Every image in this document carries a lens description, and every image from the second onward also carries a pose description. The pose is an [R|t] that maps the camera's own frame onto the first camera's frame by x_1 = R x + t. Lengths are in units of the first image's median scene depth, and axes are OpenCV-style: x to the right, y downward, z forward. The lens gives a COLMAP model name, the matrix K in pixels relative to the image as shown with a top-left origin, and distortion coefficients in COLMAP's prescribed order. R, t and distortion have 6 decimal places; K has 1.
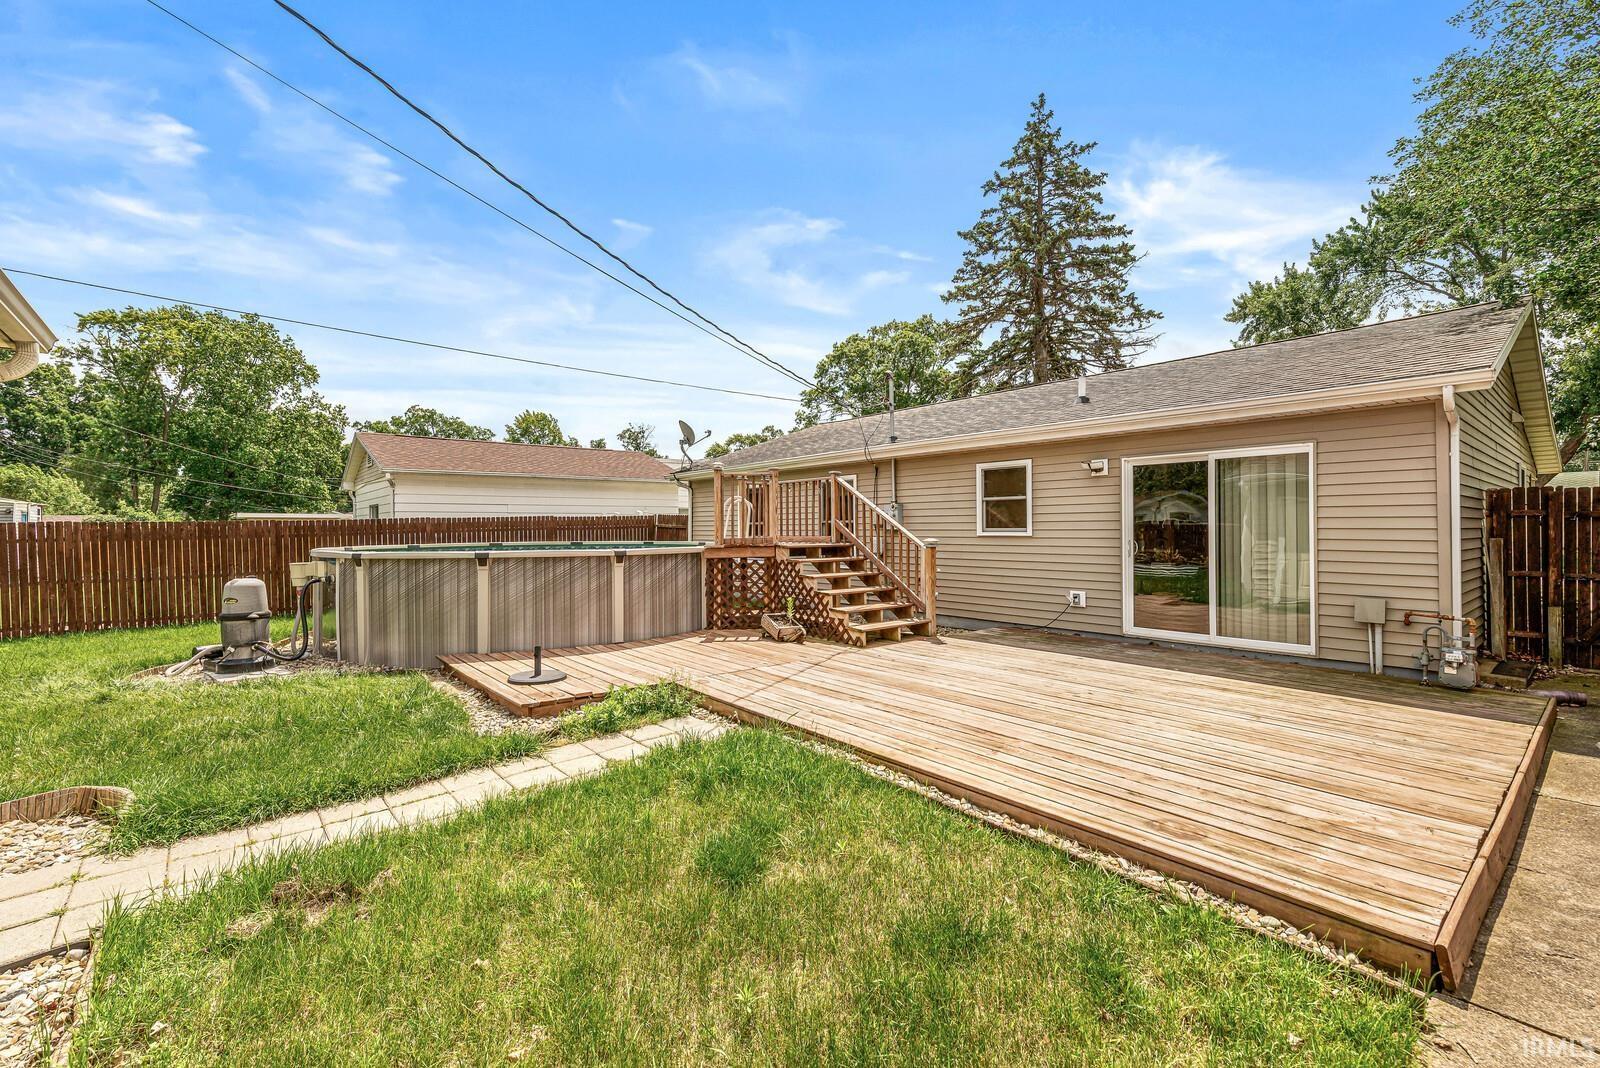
lens RADIAL K [[687.4, 0, 790.5], [0, 687.4, 530.0], [0, 0, 1]] dist [0.012033, 0.000297]
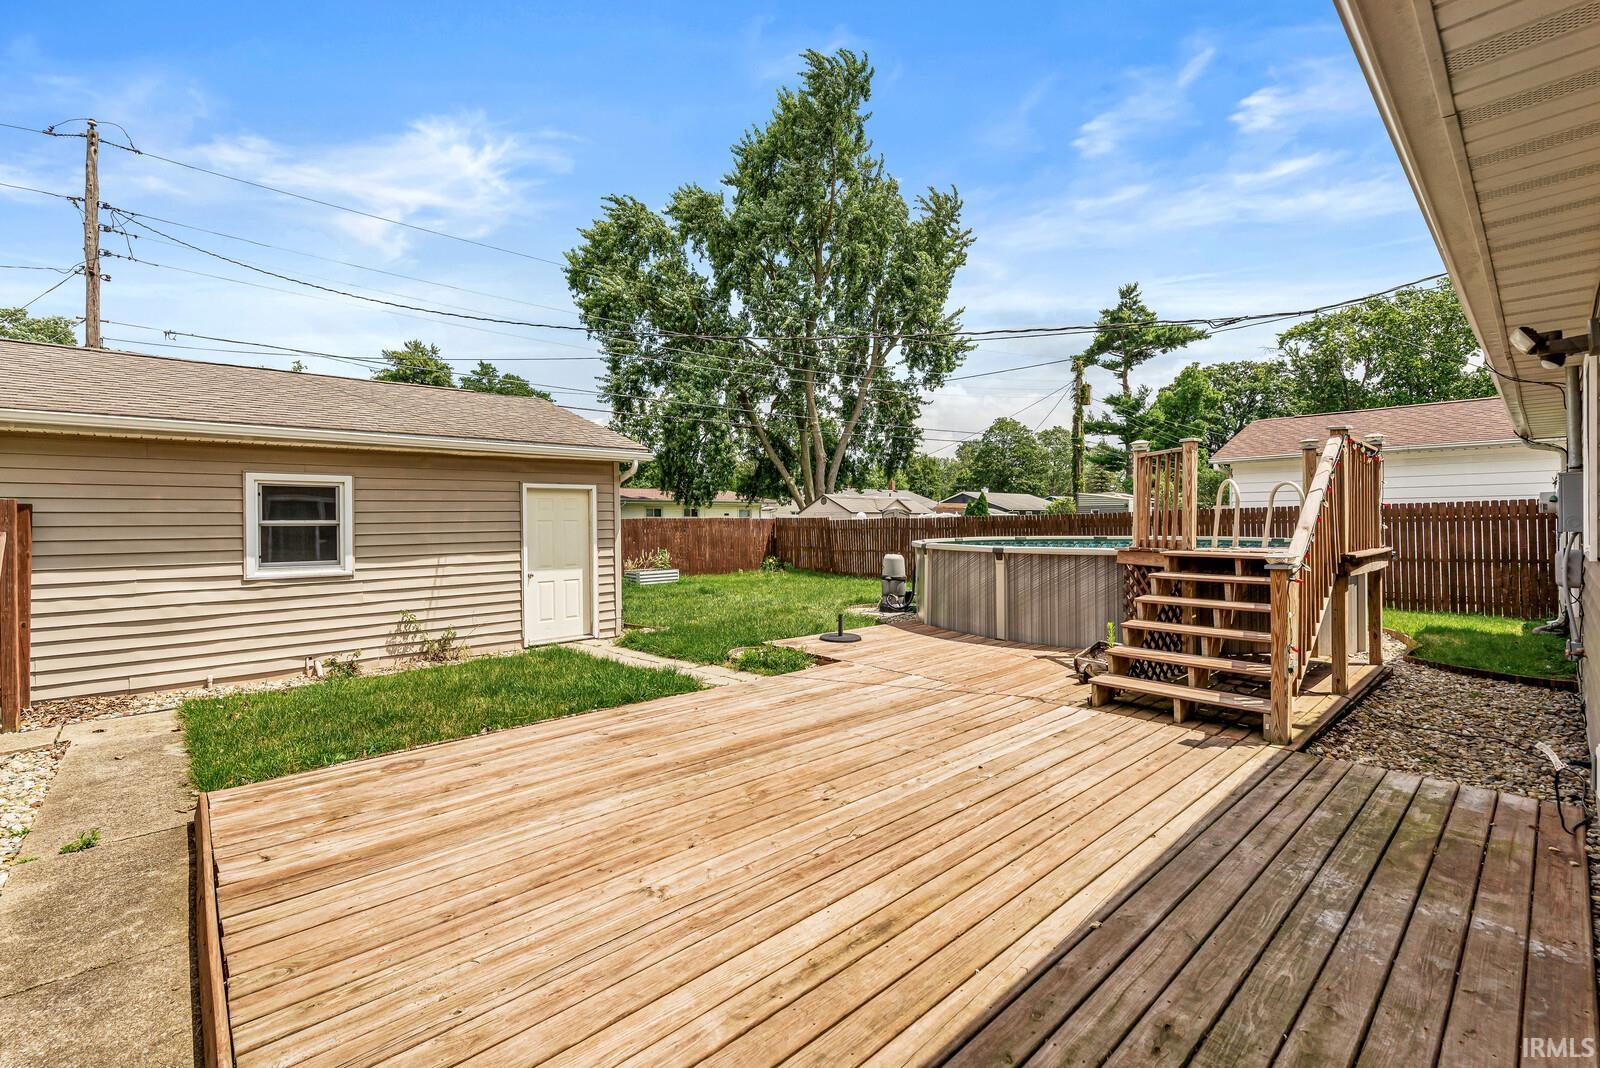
lens RADIAL K [[687.4, 0, 791.8], [0, 687.4, 530.7], [0, 0, 1]] dist [0.012033, 0.000297]
pose [[0.037067, -0.000134, -0.999313, 0.700803], [-0.004563, 0.999990, -0.000303, 0.006598], [0.999302, 0.004572, 0.037066, 0.624030]]
